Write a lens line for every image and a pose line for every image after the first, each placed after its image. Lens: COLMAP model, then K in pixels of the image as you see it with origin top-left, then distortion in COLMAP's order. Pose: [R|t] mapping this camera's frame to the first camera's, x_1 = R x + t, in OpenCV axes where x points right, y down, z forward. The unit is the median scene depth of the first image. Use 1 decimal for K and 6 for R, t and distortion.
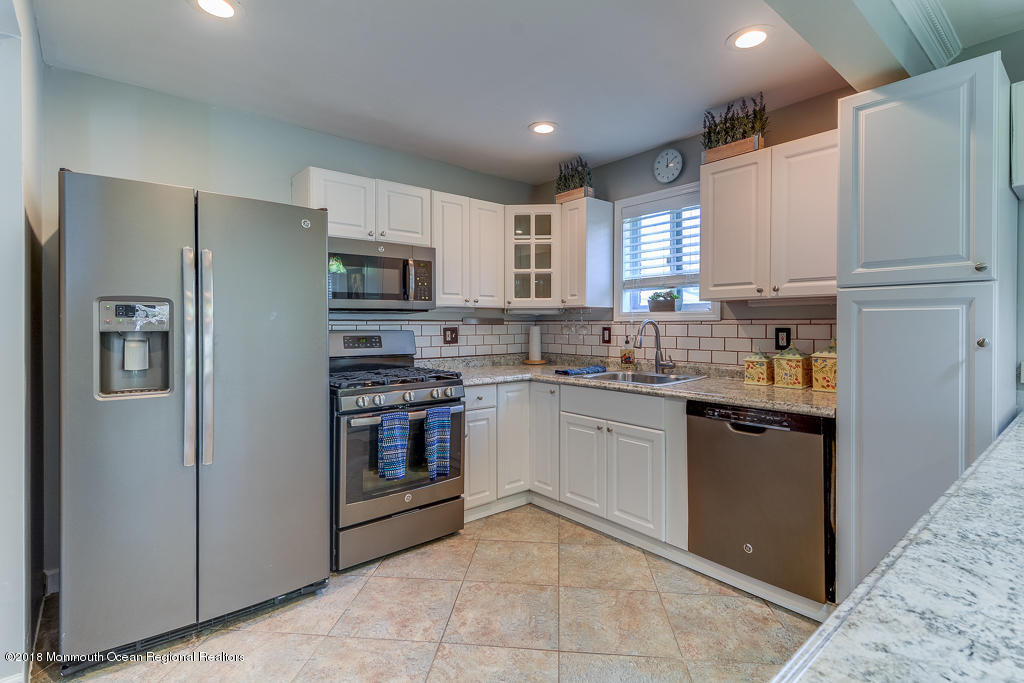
lens RADIAL K [[485.5, 0, 509.7], [0, 485.5, 326.6], [0, 0, 1]] dist [0.014813, -0.000185]
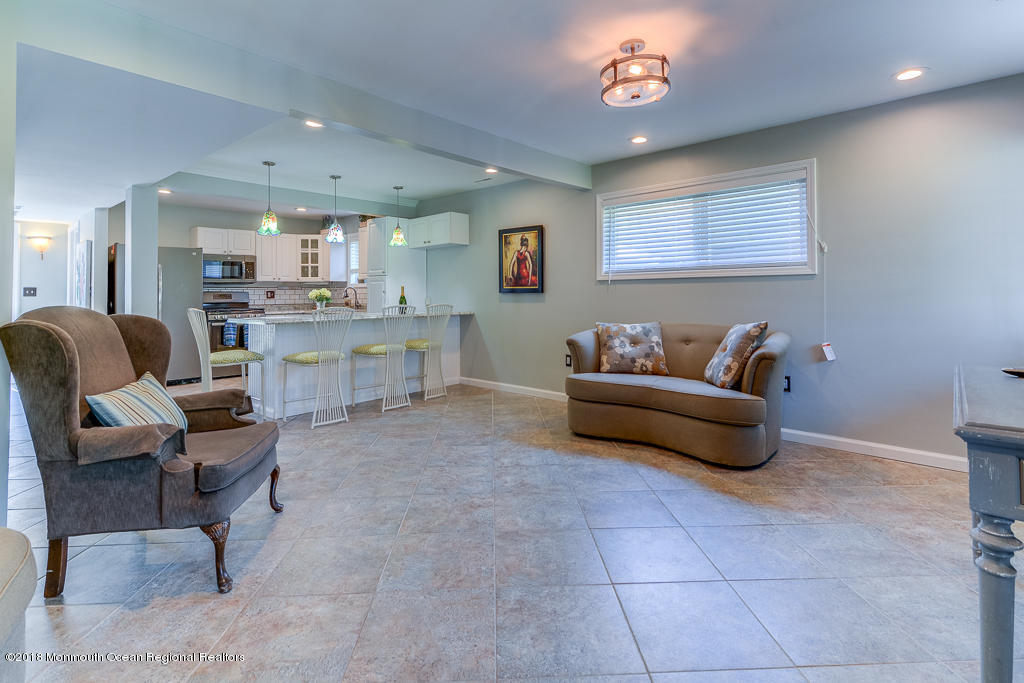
lens RADIAL K [[496.0, 0, 516.1], [0, 496.0, 290.4], [0, 0, 1]] dist [0.015241, -0.000144]
pose [[0.988889, -0.004472, 0.148589, 0.778240], [0.006746, 0.999868, -0.014802, 0.049231], [-0.148503, 0.015640, 0.988788, -1.661025]]
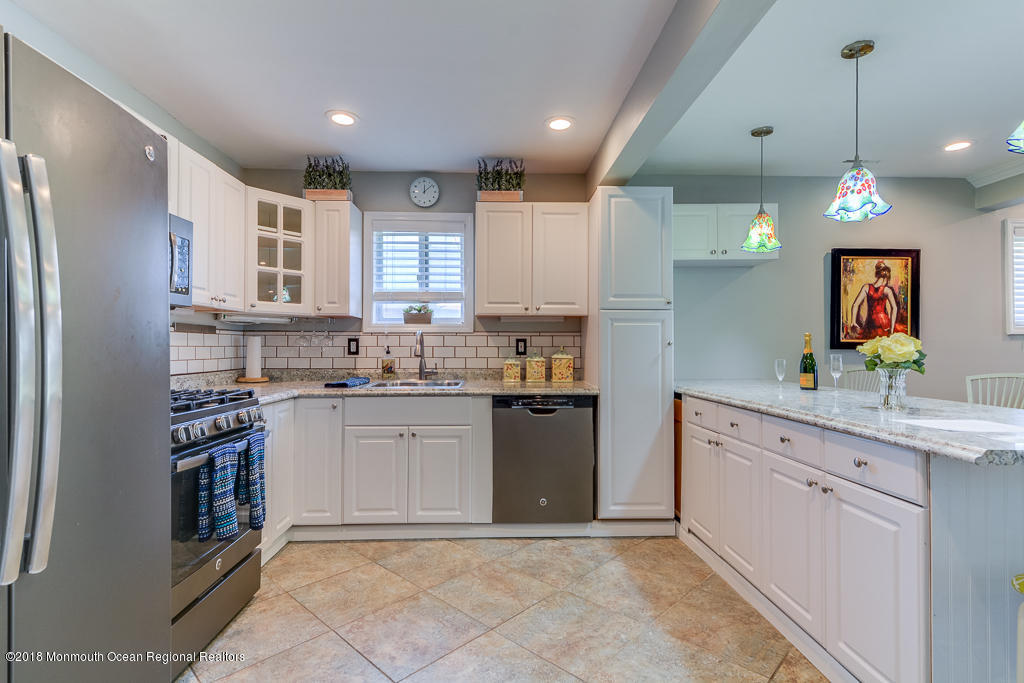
lens RADIAL K [[486.2, 0, 507.8], [0, 486.2, 342.6], [0, 0, 1]] dist [0.011845, -0.000982]
pose [[0.621236, 0.012042, 0.783531, -0.458755], [0.001512, 0.999862, -0.016566, 0.032776], [-0.783622, 0.011476, 0.621131, 0.188125]]
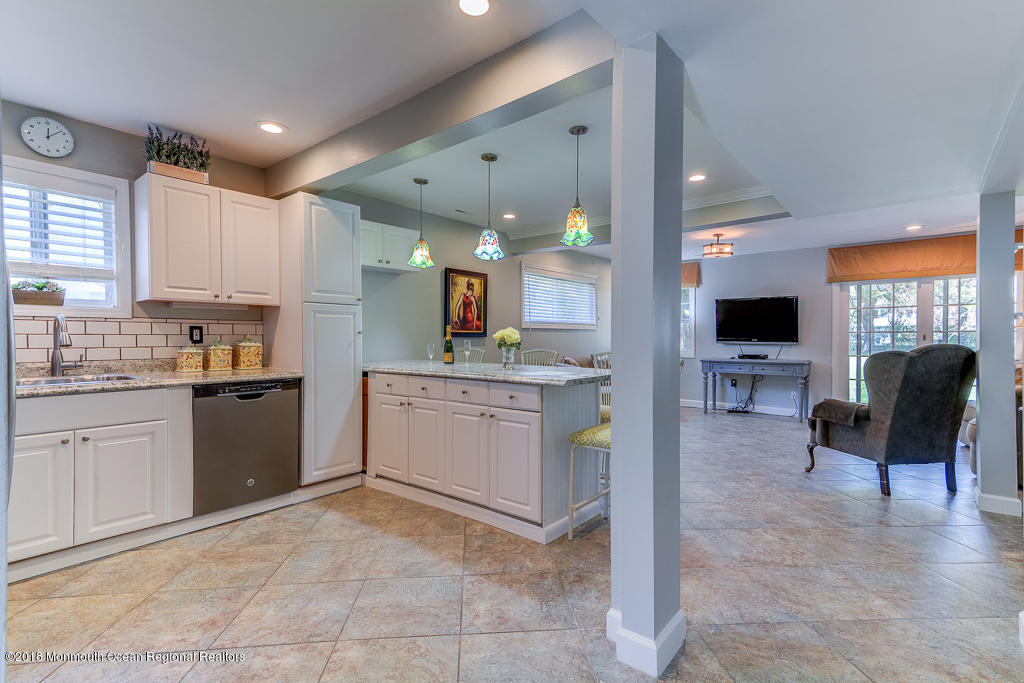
lens RADIAL K [[477.3, 0, 512.0], [0, 477.3, 341.5], [0, 0, 1]] dist [0.026984, -0.000153]
pose [[-0.175741, -0.007268, 0.984410, -0.746911], [0.006041, 0.999946, 0.008462, 0.033829], [-0.984418, 0.007434, -0.175687, 0.378762]]
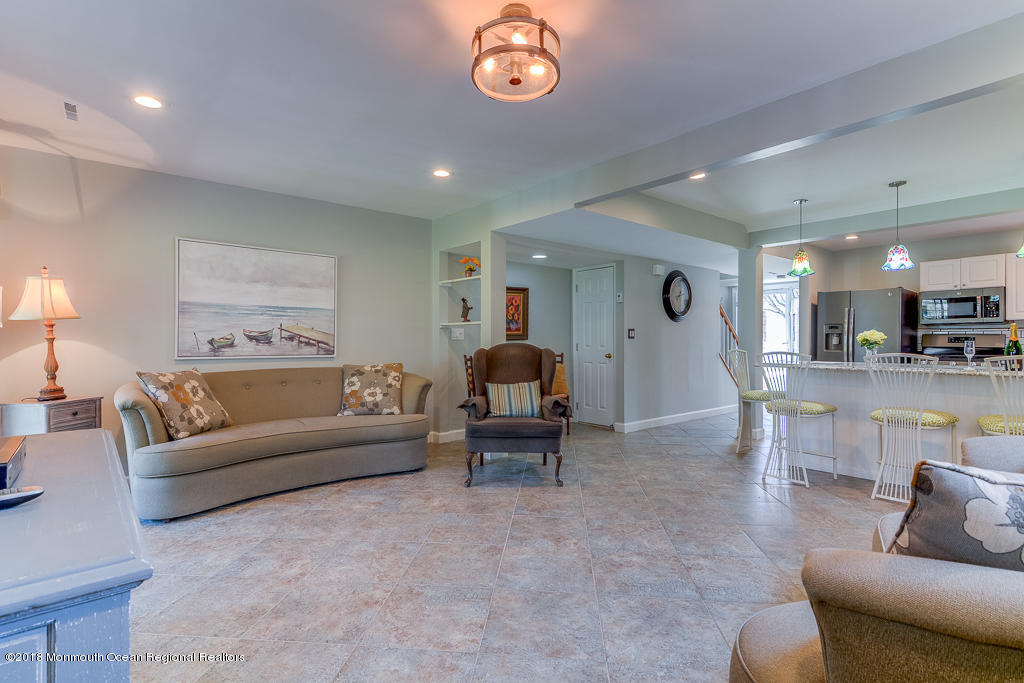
lens RADIAL K [[486.2, 0, 507.8], [0, 486.2, 342.6], [0, 0, 1]] dist [0.011845, -0.000982]
pose [[-0.004465, 0.009288, -0.999947, 1.776376], [-0.008082, 0.999924, 0.009323, 0.041349], [0.999957, 0.008123, -0.004390, -0.858447]]
